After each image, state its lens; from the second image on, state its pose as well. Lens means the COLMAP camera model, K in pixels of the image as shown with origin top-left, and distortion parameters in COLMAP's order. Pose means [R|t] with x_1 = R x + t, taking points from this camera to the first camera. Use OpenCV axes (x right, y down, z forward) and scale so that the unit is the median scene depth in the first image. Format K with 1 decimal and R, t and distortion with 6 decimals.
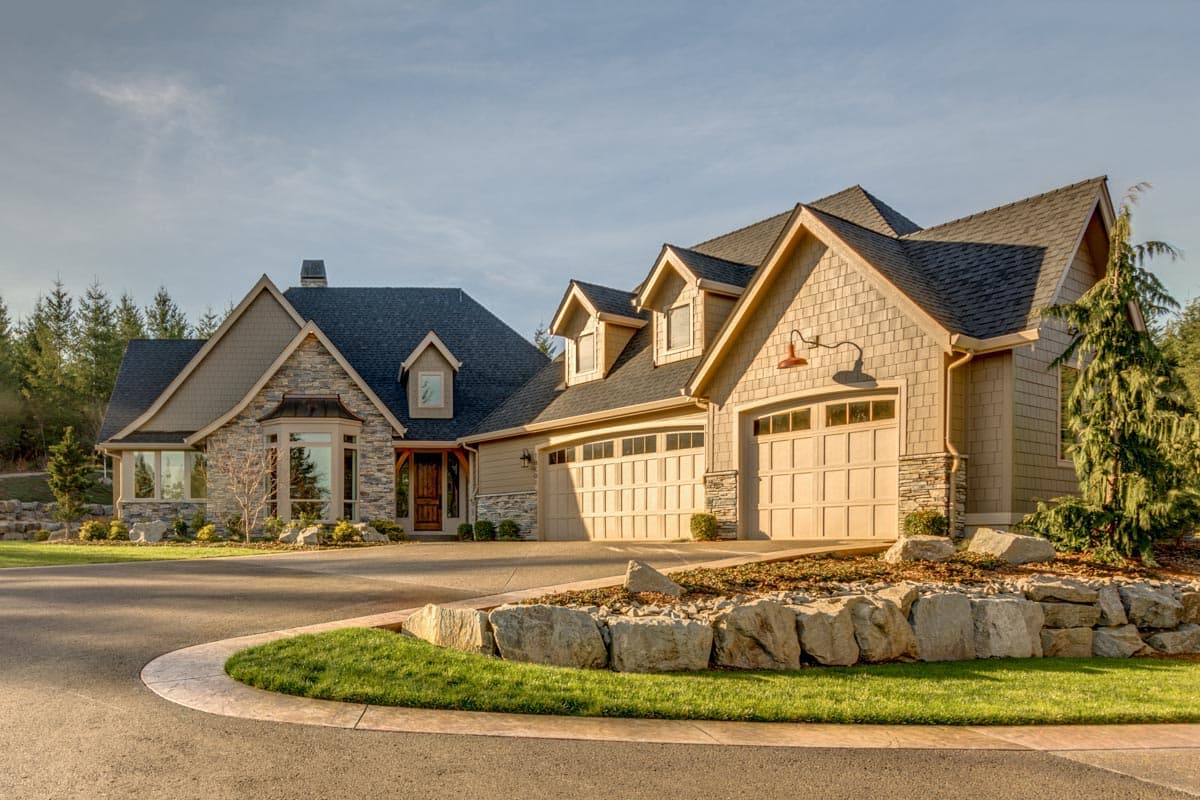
lens RADIAL K [[811.3, 0, 384.4], [0, 811.3, 557.5], [0, 0, 1]] dist [-0.009893, 0.009094]
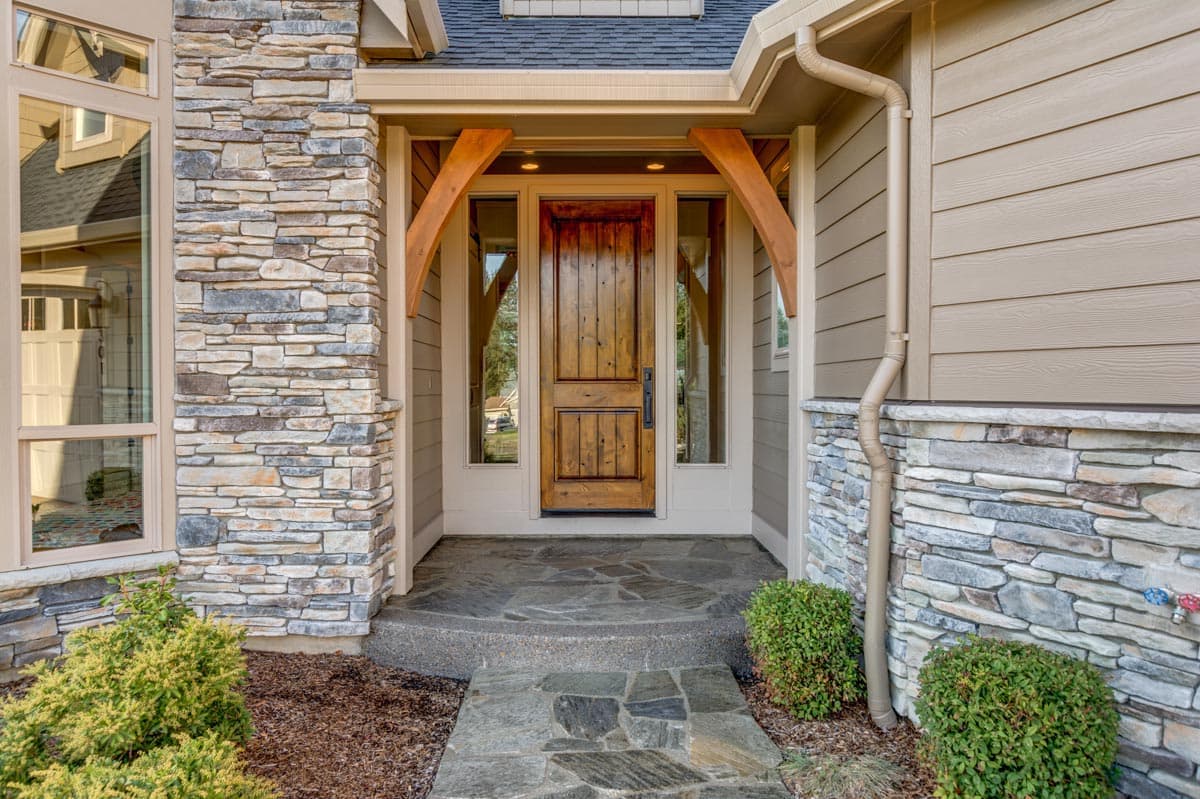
lens RADIAL K [[797.2, 0, 592.5], [0, 797.2, 399.6], [0, 0, 1]] dist [-0.008182, -0.000982]
pose [[0.999886, -0.001717, -0.015009, 0.062093], [0.001723, 0.999998, 0.000376, -0.076062], [0.015009, -0.000402, 0.999887, 0.845808]]
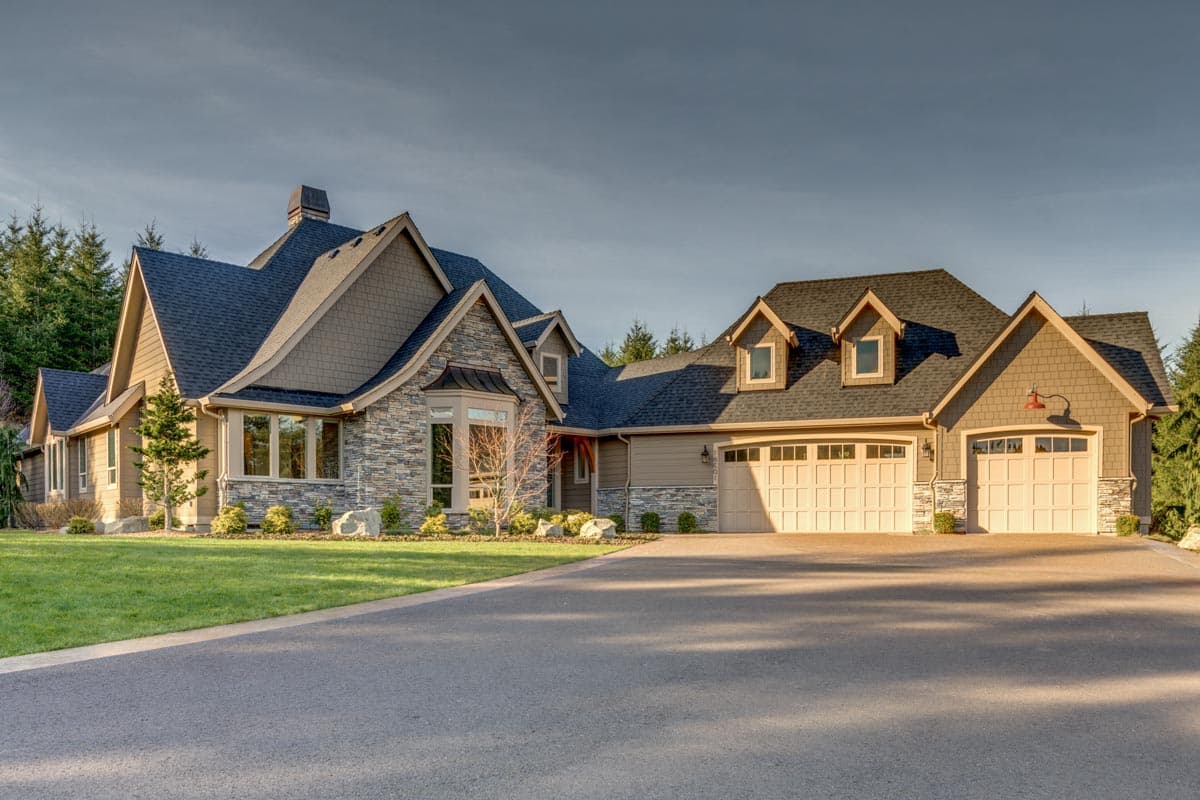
lens RADIAL K [[879.6, 0, 566.2], [0, 879.6, 538.6], [0, 0, 1]] dist [-0.007200, -0.002554]
pose [[0.768679, -0.008086, 0.639584, -0.629975], [0.011019, 0.999939, -0.000600, -0.012350], [-0.639540, 0.007509, 0.768721, 0.211194]]
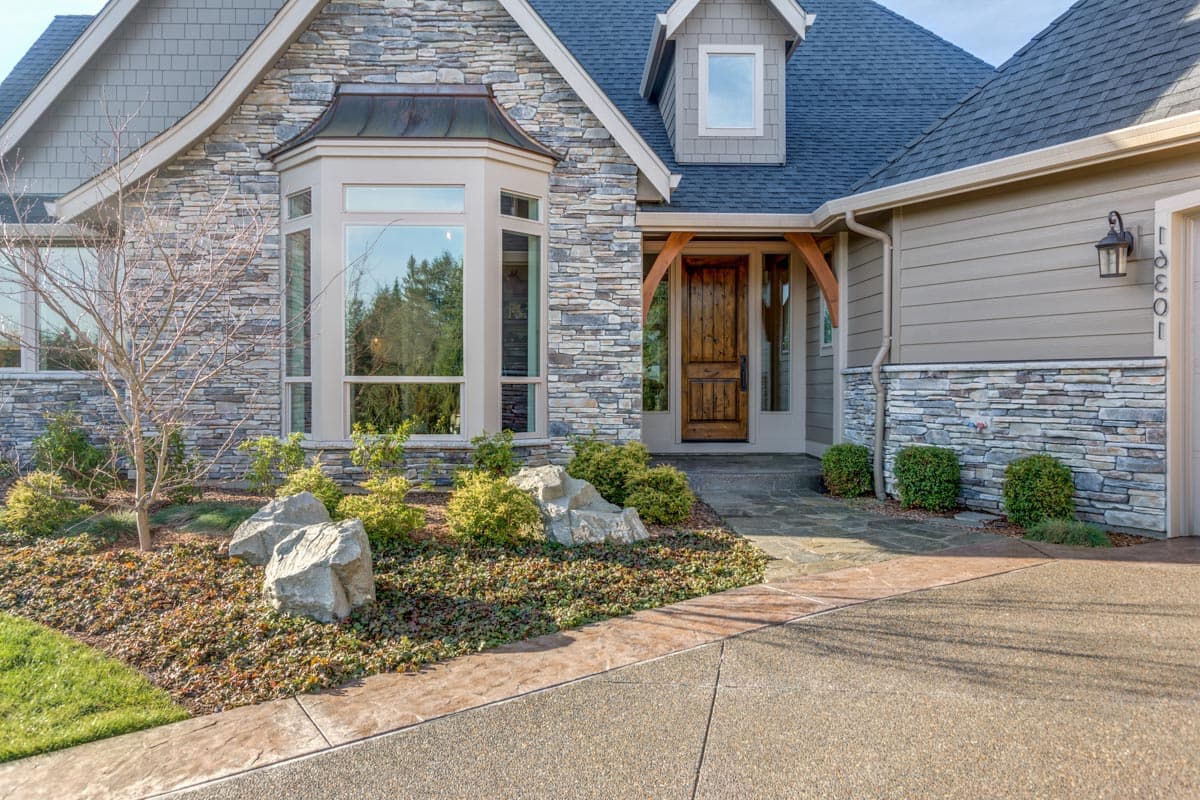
lens RADIAL K [[847.9, 0, 591.7], [0, 847.9, 399.6], [0, 0, 1]] dist [-0.020417, 0.006355]
pose [[0.999995, -0.000050, 0.003184, -0.012130], [0.000054, 0.999999, -0.001203, -0.060532], [-0.003184, 0.001203, 0.999994, 0.630629]]
